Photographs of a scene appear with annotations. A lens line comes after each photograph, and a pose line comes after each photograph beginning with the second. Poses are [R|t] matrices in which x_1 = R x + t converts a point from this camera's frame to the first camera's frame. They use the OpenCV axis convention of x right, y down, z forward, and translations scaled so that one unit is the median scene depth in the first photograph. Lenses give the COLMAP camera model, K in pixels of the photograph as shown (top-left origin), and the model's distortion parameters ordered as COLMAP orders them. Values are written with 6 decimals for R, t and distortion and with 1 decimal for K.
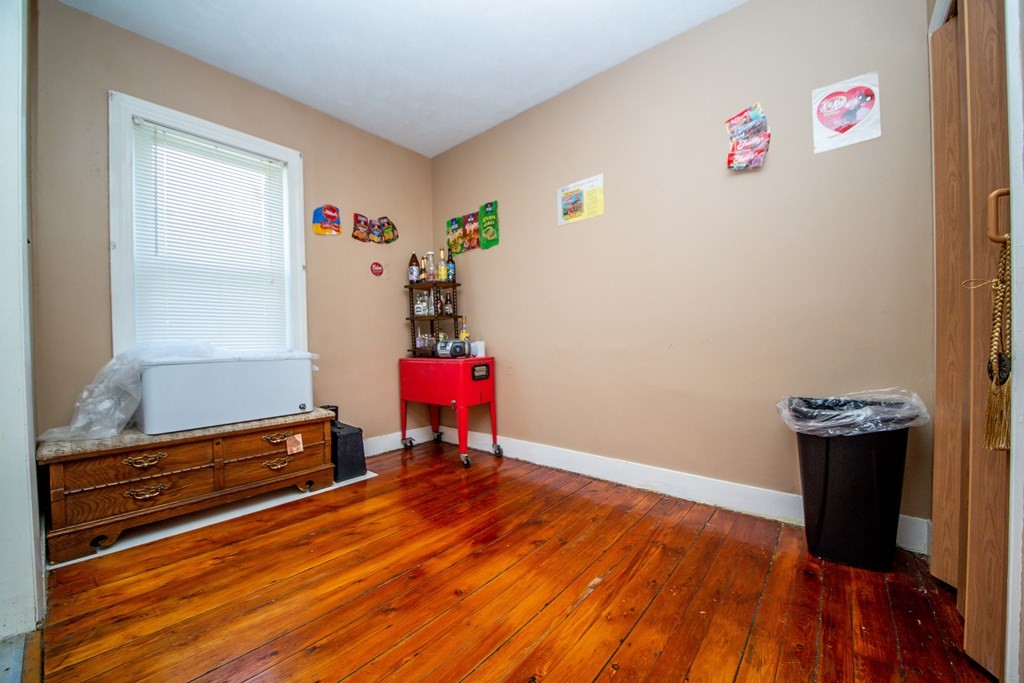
lens RADIAL K [[389.6, 0, 509.5], [0, 389.6, 349.0], [0, 0, 1]] dist [0.013752, -0.012042]
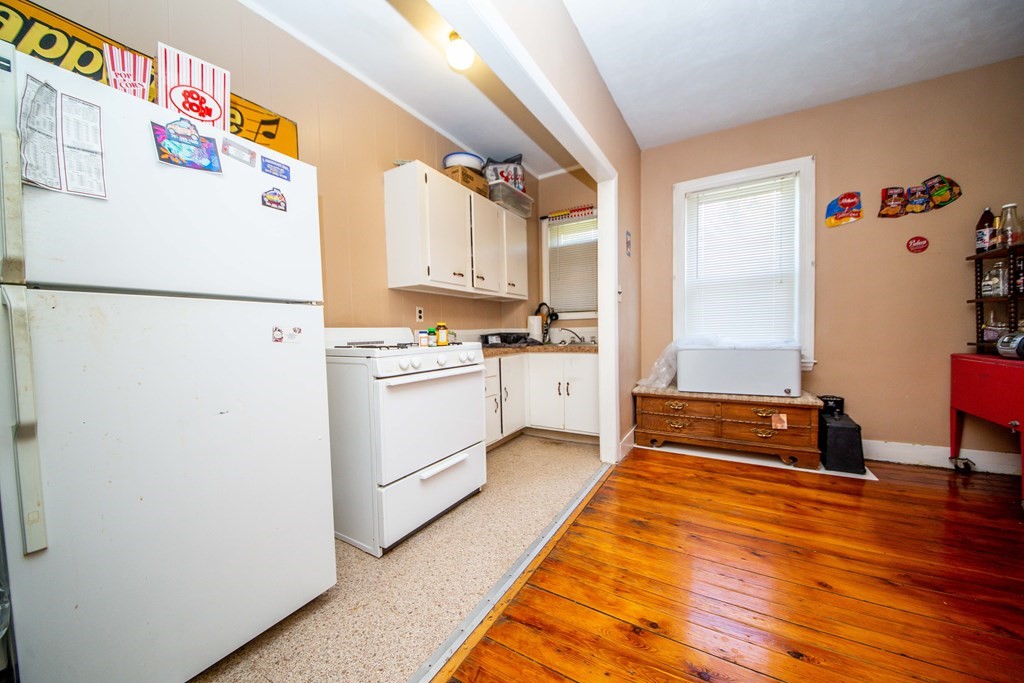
lens RADIAL K [[365.5, 0, 508.4], [0, 365.5, 348.6], [0, 0, 1]] dist [0.018423, -0.000047]
pose [[0.167474, 0.051017, -0.984556, 0.400240], [0.007028, 0.998573, 0.052939, -0.041652], [0.985851, -0.015785, 0.166876, 0.006038]]
